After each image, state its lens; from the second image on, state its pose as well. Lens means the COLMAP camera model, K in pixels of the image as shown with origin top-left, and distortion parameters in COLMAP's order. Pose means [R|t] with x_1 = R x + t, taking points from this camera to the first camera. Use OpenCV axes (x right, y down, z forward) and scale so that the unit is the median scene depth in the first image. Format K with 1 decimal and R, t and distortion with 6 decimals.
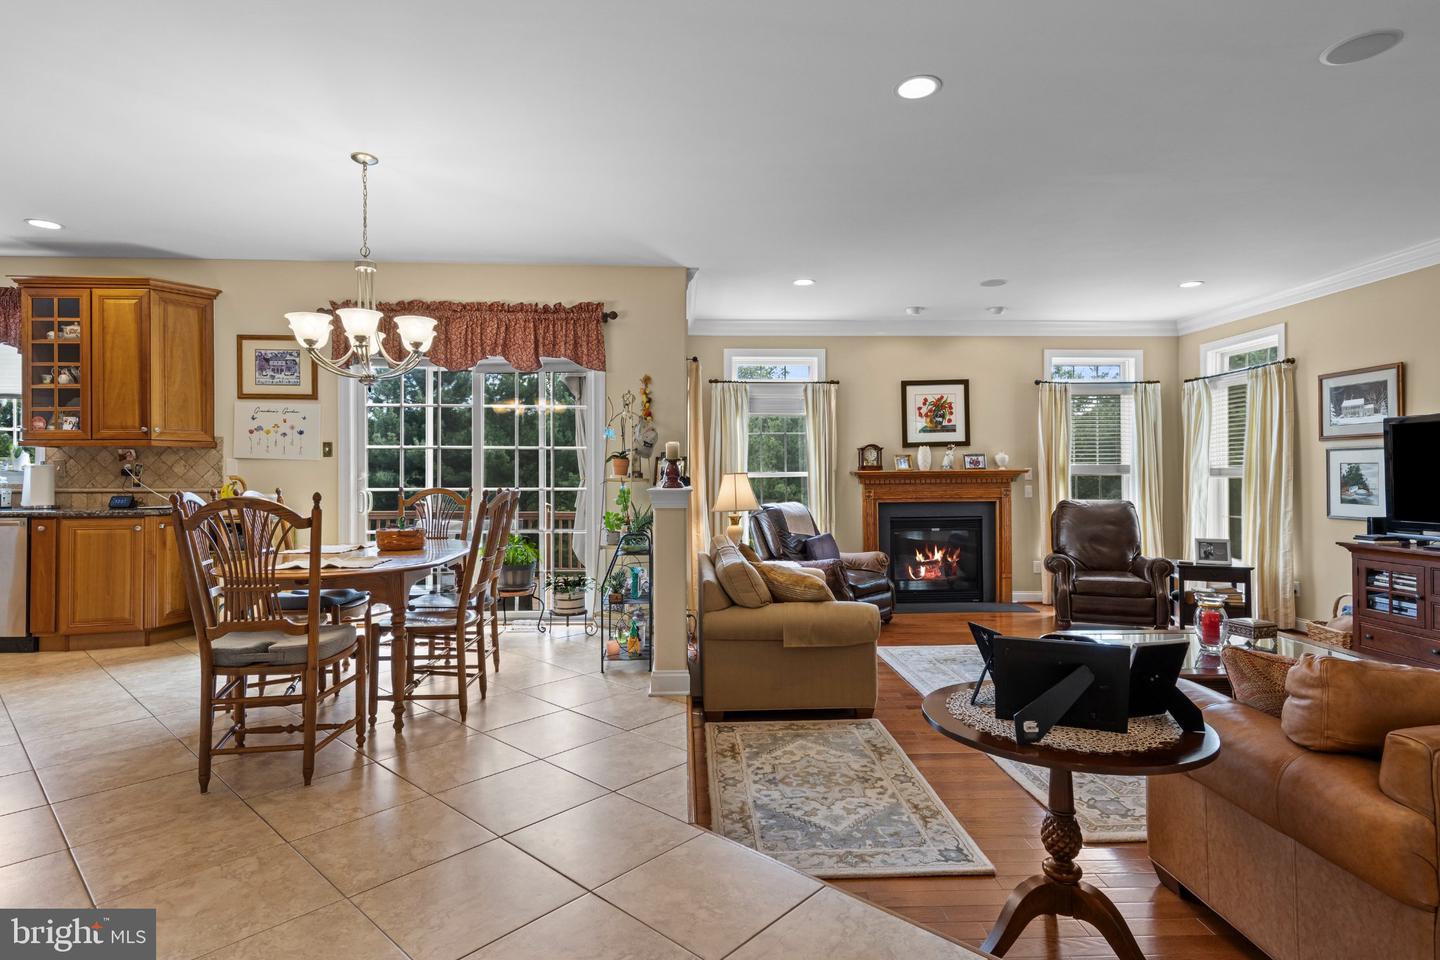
lens RADIAL K [[741.2, 0, 716.8], [0, 741.2, 473.0], [0, 0, 1]] dist [0.008803, -0.000683]
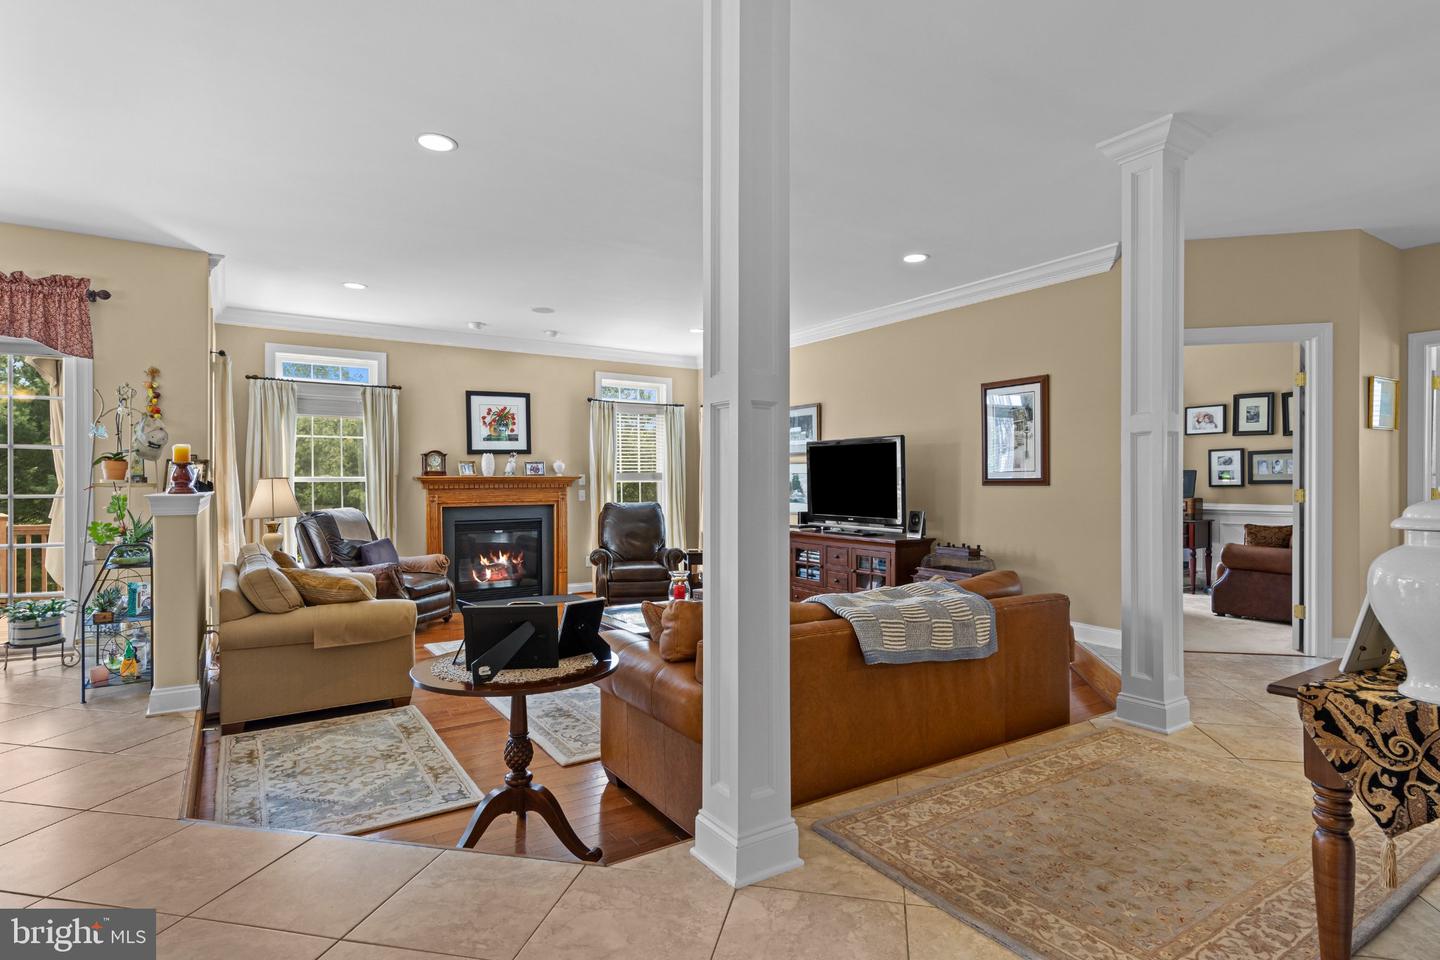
lens RADIAL K [[739.9, 0, 725.0], [0, 739.9, 484.0], [0, 0, 1]] dist [0.007612, -0.000911]
pose [[0.858004, 0.001630, 0.513640, 0.036063], [-0.005851, 0.999961, 0.006601, -0.001594], [-0.513609, -0.008669, 0.857980, -0.118463]]
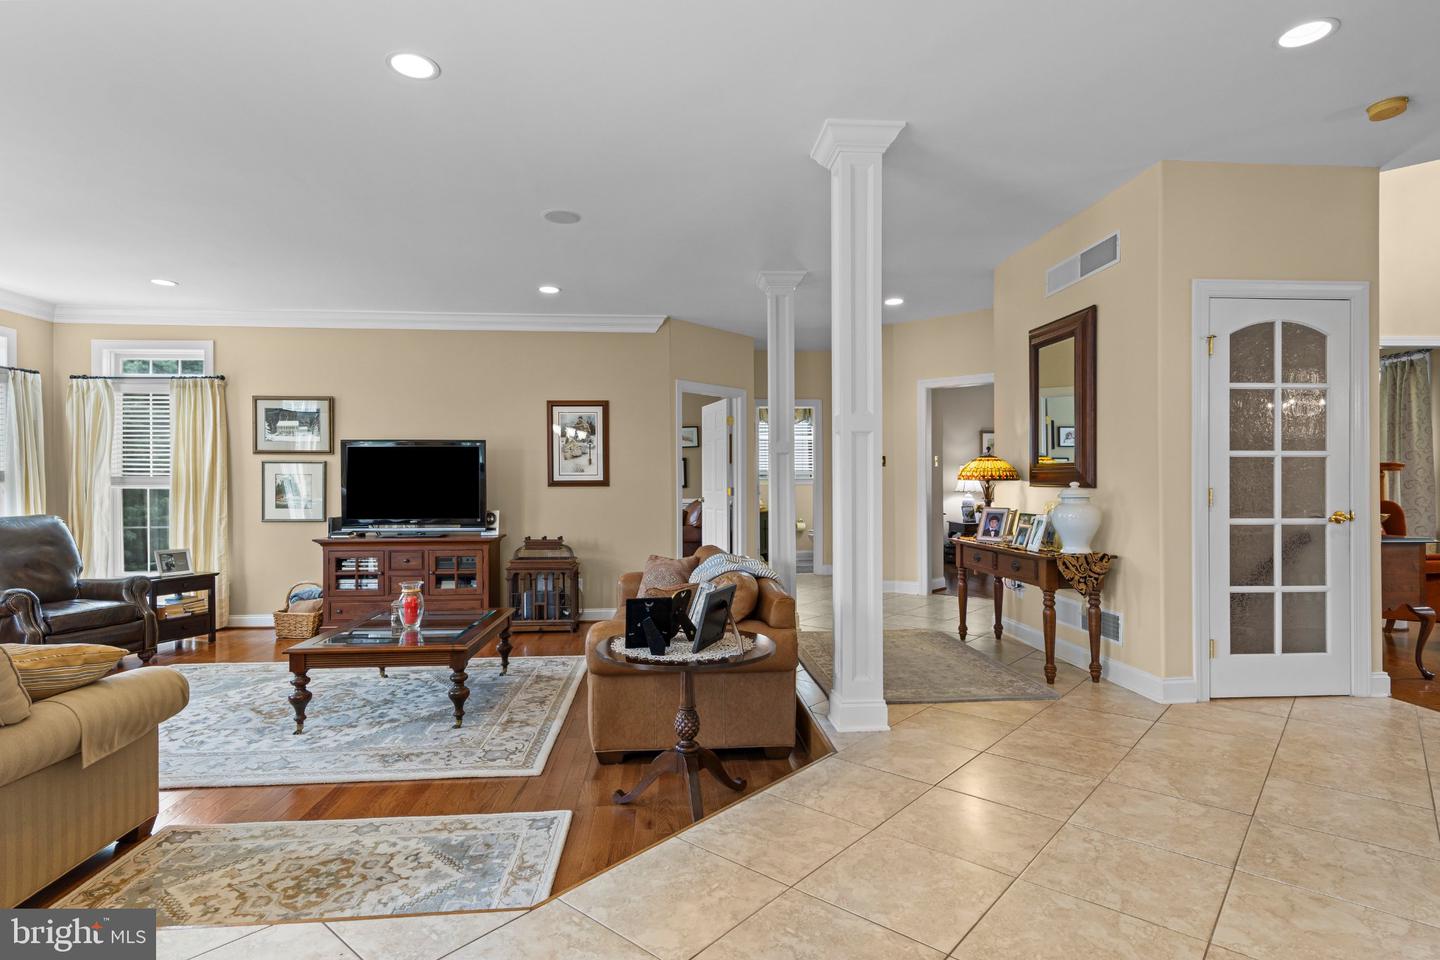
lens RADIAL K [[739.9, 0, 725.0], [0, 739.9, 484.0], [0, 0, 1]] dist [0.007612, -0.000911]
pose [[-0.037267, 0.002827, 0.999301, -0.376804], [-0.003680, 0.999989, -0.002966, 0.003619], [-0.999299, -0.003787, -0.037257, 0.361075]]
